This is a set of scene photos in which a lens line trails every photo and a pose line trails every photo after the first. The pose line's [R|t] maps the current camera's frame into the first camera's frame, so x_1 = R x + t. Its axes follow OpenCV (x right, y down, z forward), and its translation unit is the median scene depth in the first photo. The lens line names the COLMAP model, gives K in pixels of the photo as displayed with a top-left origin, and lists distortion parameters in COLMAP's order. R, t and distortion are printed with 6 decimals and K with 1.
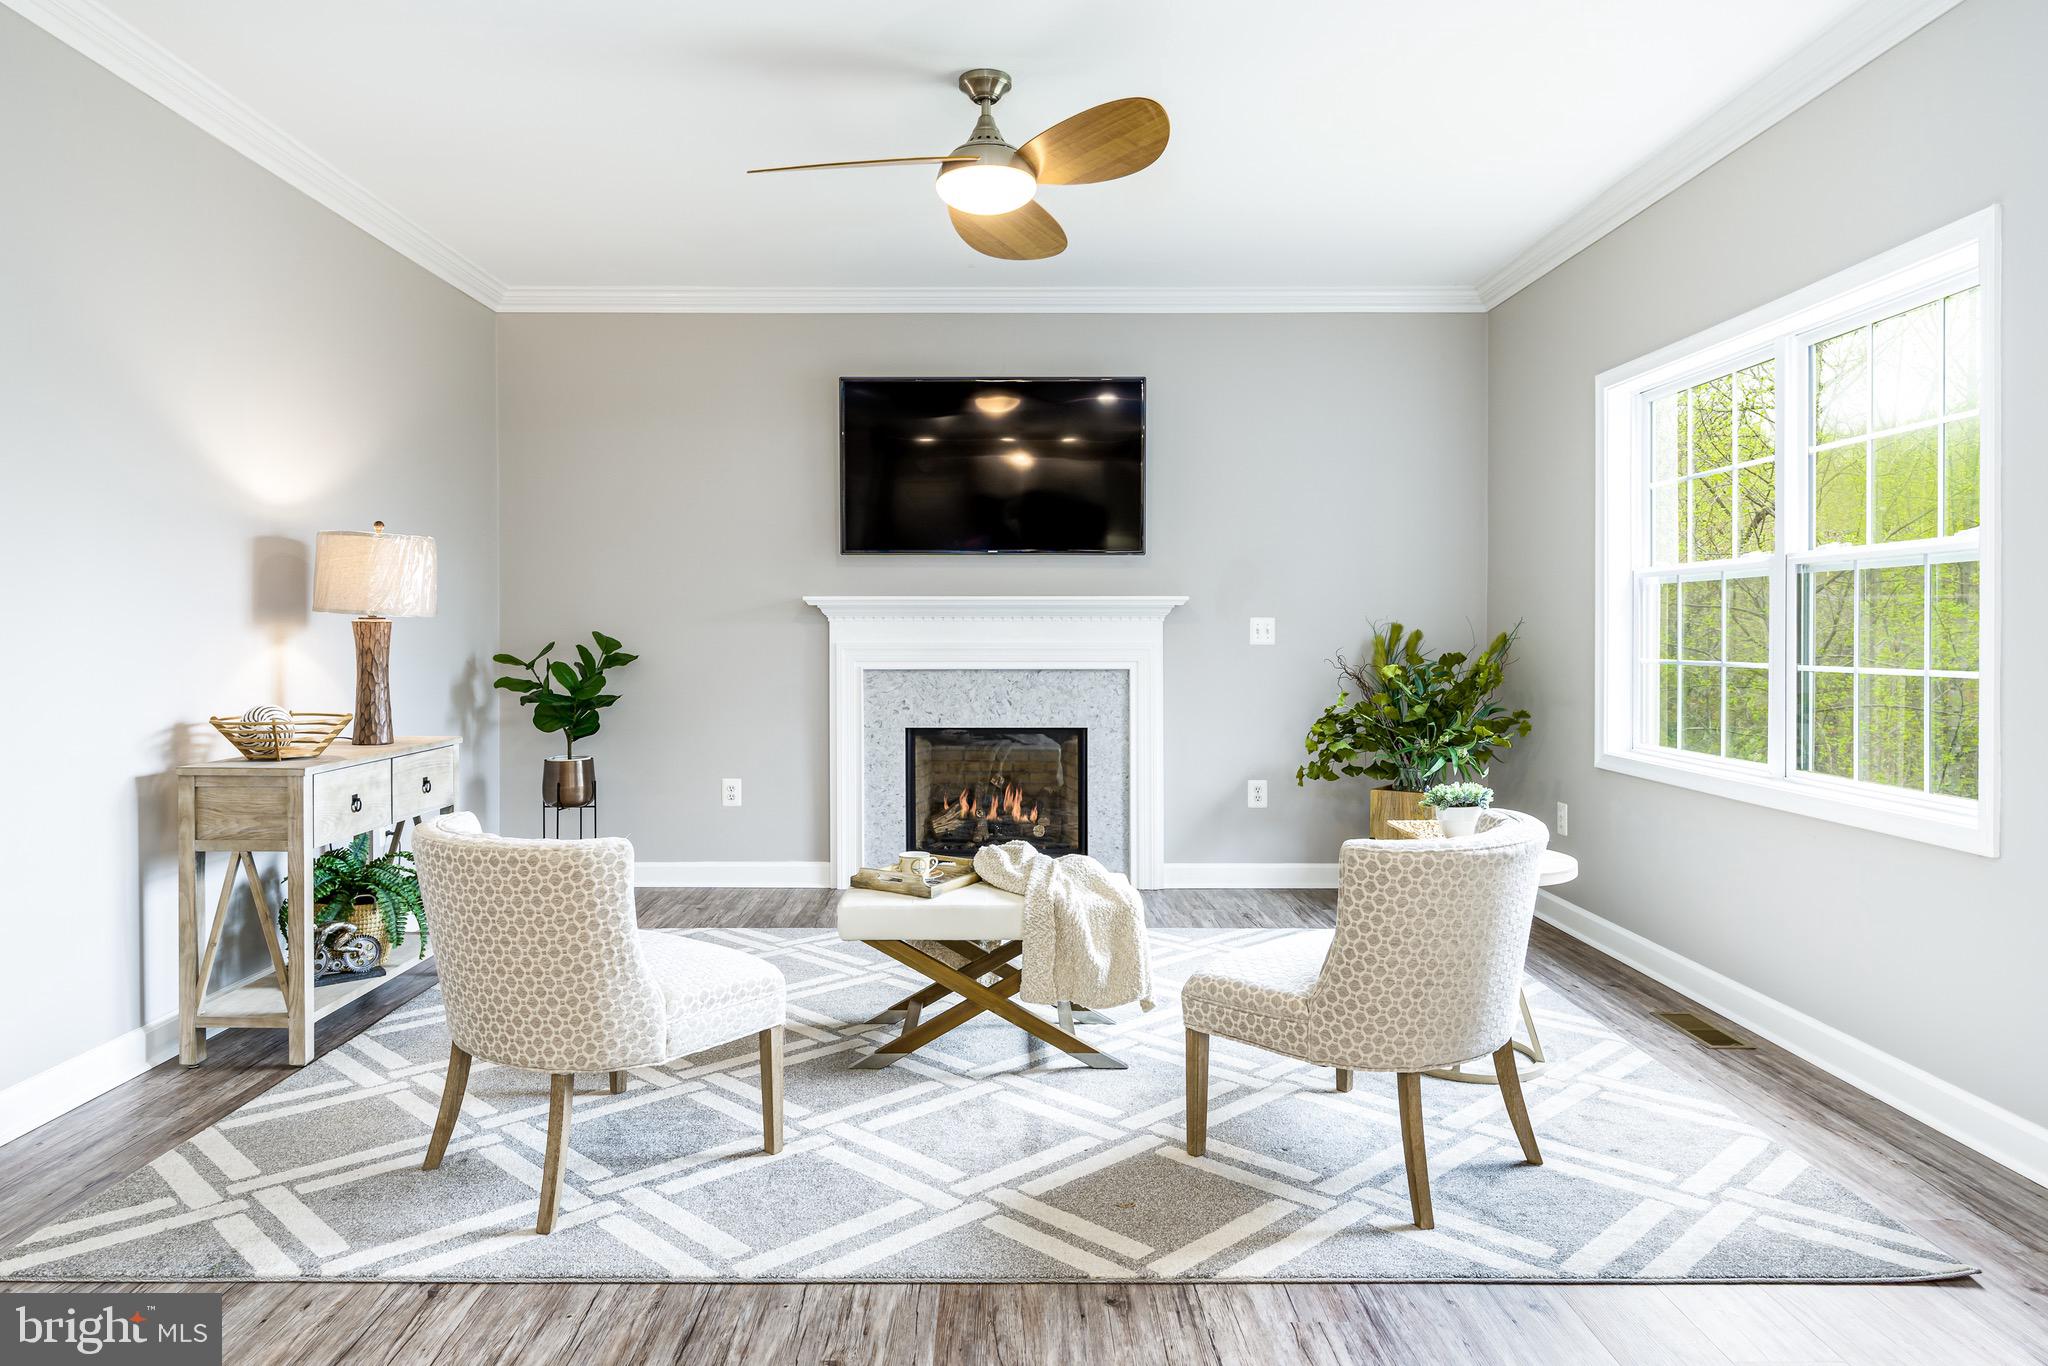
lens RADIAL K [[1234.7, 0, 1026.7], [0, 1234.7, 637.8], [0, 0, 1]] dist [0.000665, -0.001011]
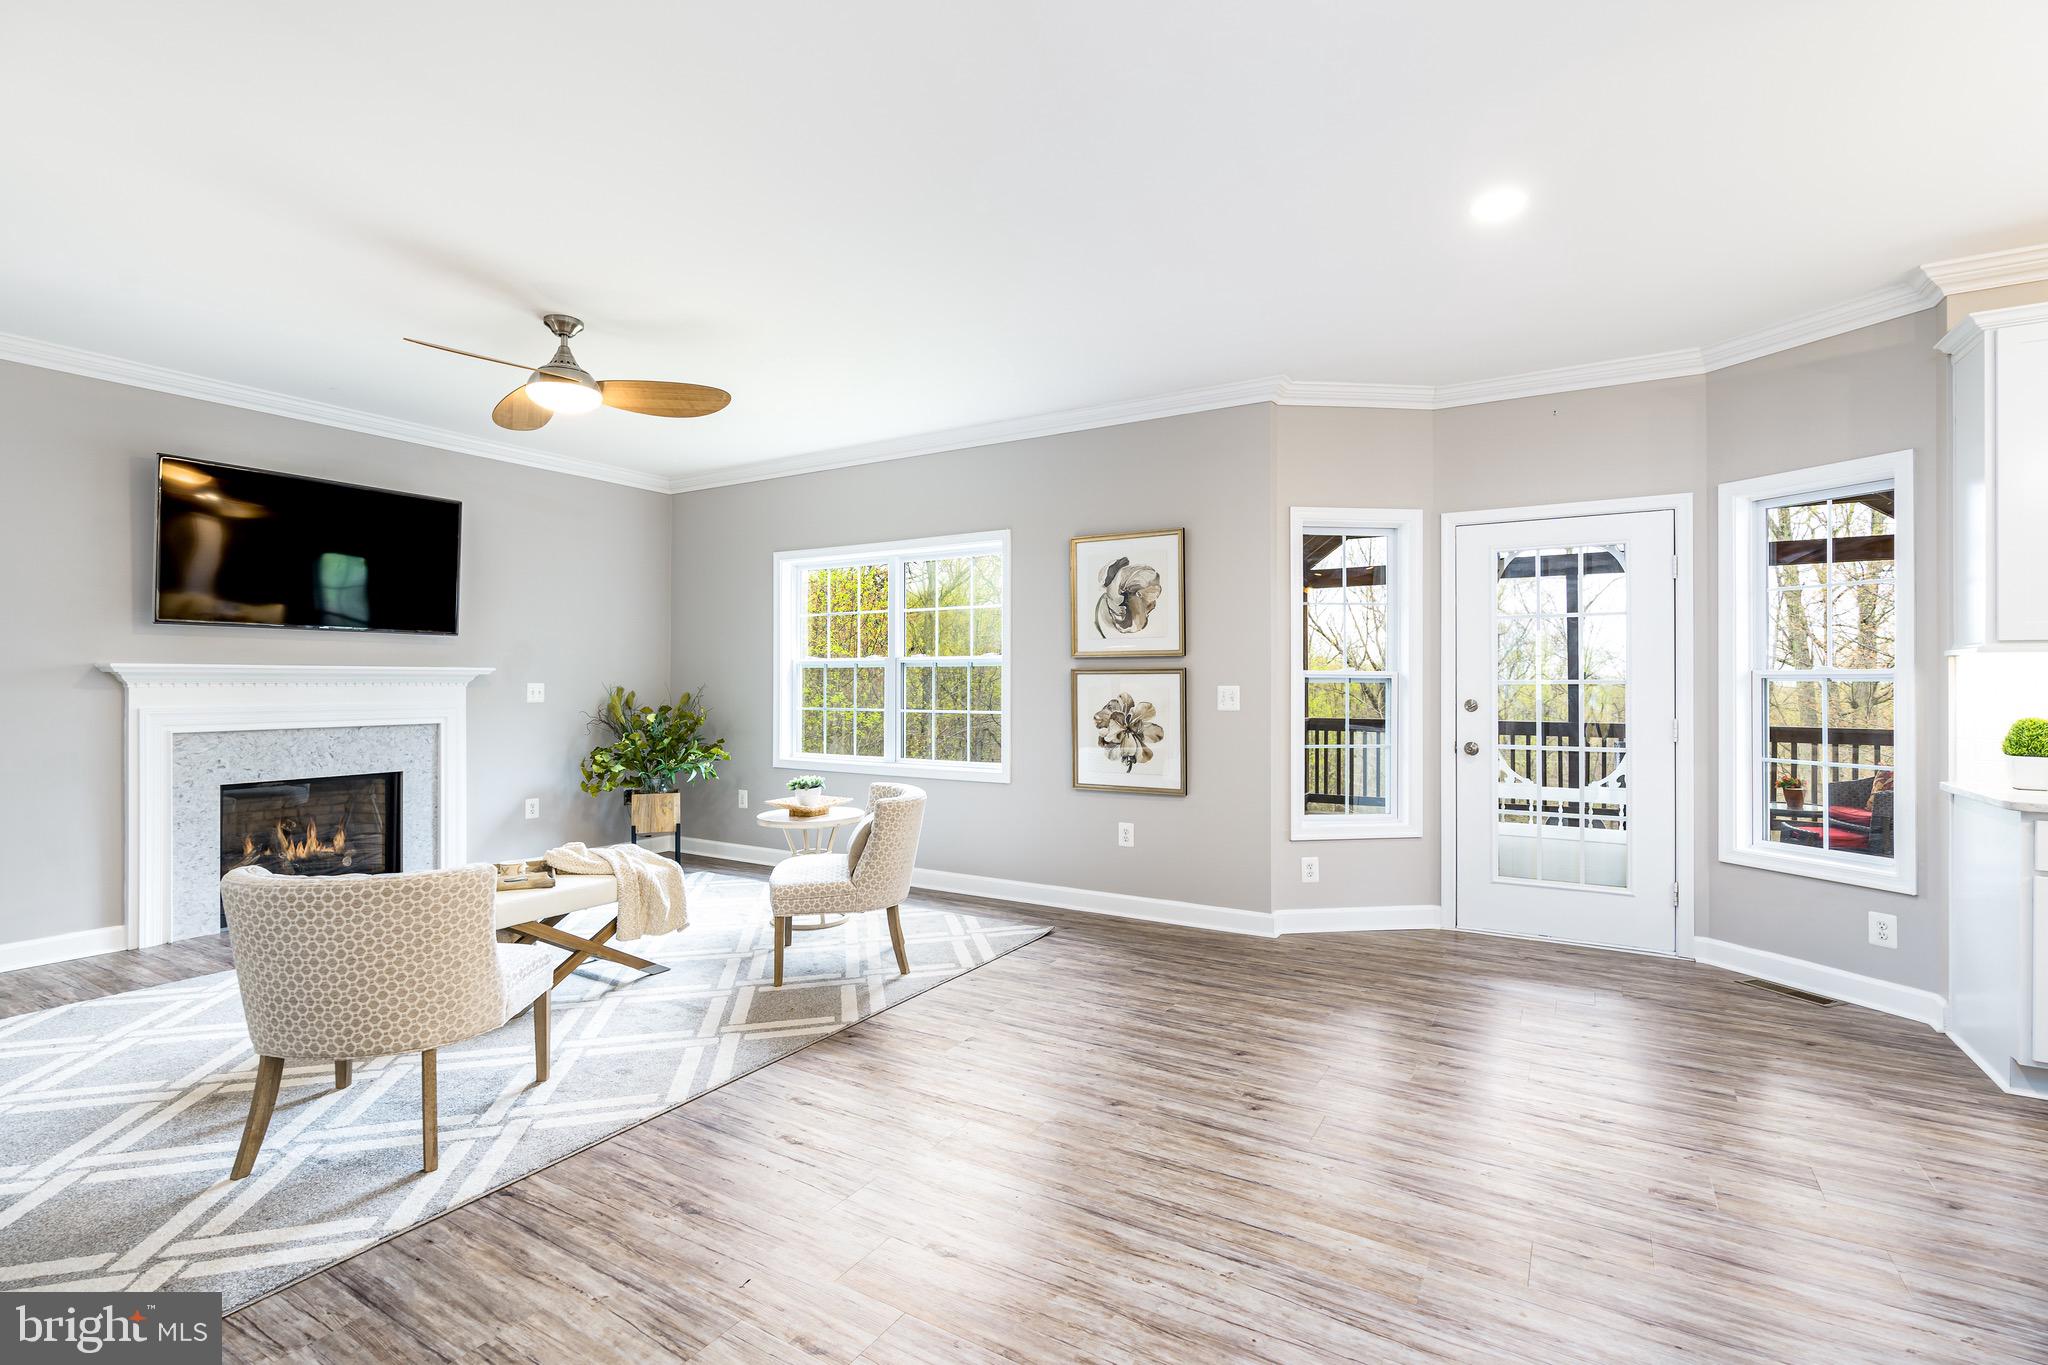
lens RADIAL K [[942.9, 0, 958.5], [0, 942.9, 680.4], [0, 0, 1]] dist [0.001415, 0.000374]
pose [[0.557473, 0.000819, 0.830194, -0.450383], [0.003212, 0.999990, -0.003143, -0.015278], [-0.830189, 0.004419, 0.557465, -0.002355]]
